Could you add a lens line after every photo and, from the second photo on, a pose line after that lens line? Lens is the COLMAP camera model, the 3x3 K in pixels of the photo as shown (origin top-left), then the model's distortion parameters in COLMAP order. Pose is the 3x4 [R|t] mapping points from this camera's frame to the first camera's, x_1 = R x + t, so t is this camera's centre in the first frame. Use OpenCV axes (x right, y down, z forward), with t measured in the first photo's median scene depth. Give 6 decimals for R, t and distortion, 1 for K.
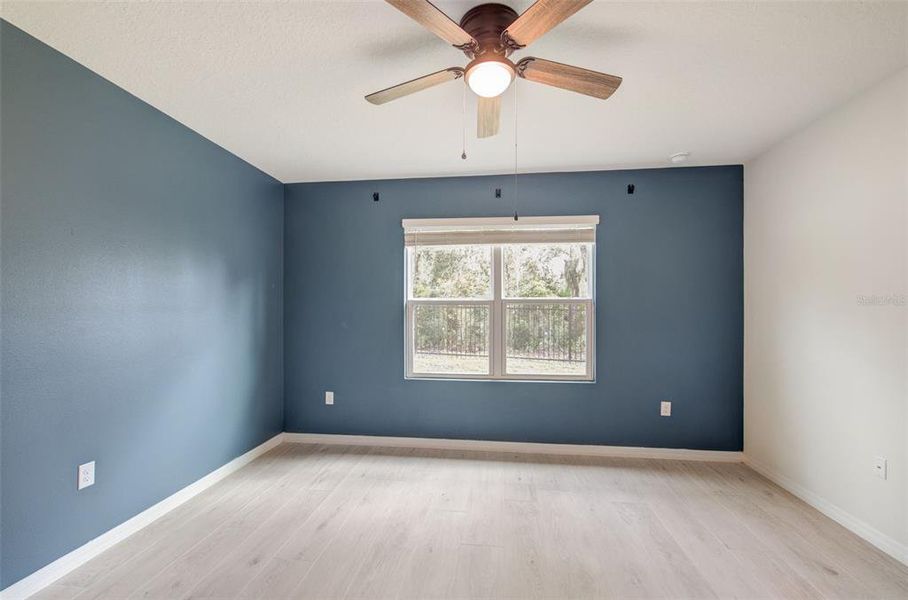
lens RADIAL K [[389.5, 0, 454.8], [0, 389.5, 308.9], [0, 0, 1]] dist [0.002352, 0.000385]
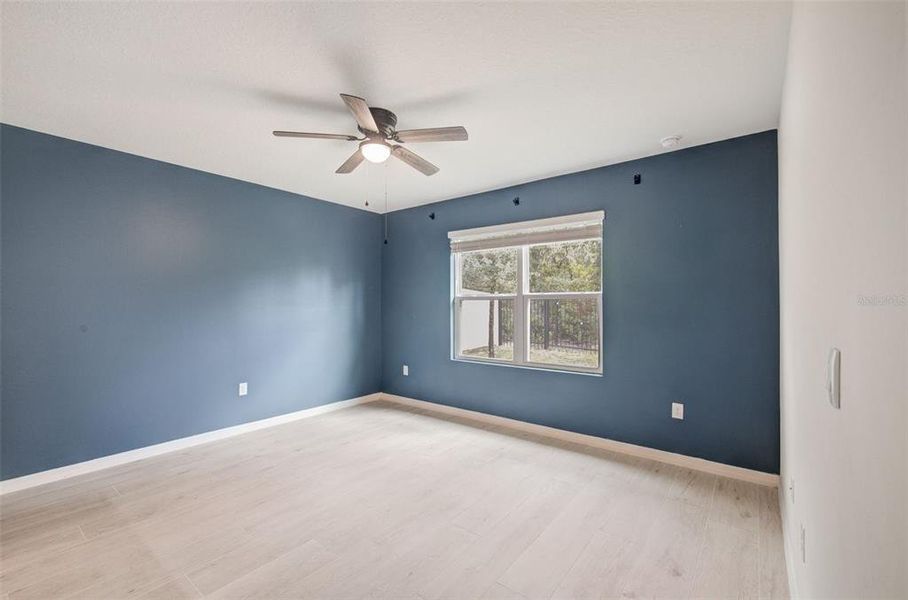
lens RADIAL K [[388.3, 0, 450.7], [0, 388.3, 302.6], [0, 0, 1]] dist [0.000718, 0.000438]
pose [[0.852983, -0.003365, -0.521927, 0.552747], [0.002089, 0.999993, -0.003033, 0.000860], [0.521934, 0.001497, 0.852985, -0.065427]]
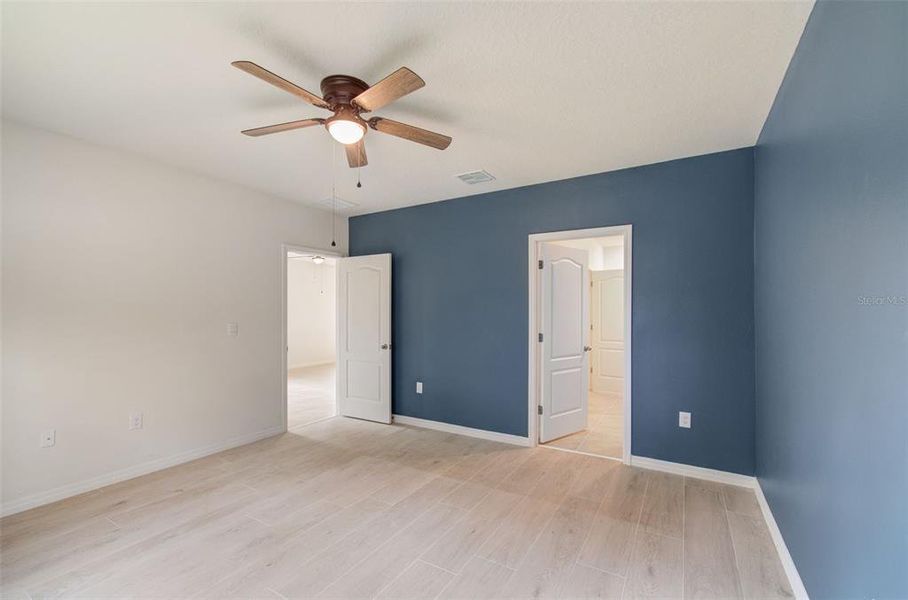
lens RADIAL K [[388.3, 0, 450.7], [0, 388.3, 302.6], [0, 0, 1]] dist [0.000718, 0.000438]
pose [[-0.915753, 0.009485, 0.401630, -0.366880], [-0.002811, 0.999546, -0.030014, 0.001214], [-0.401732, -0.028615, -0.915310, 1.007496]]
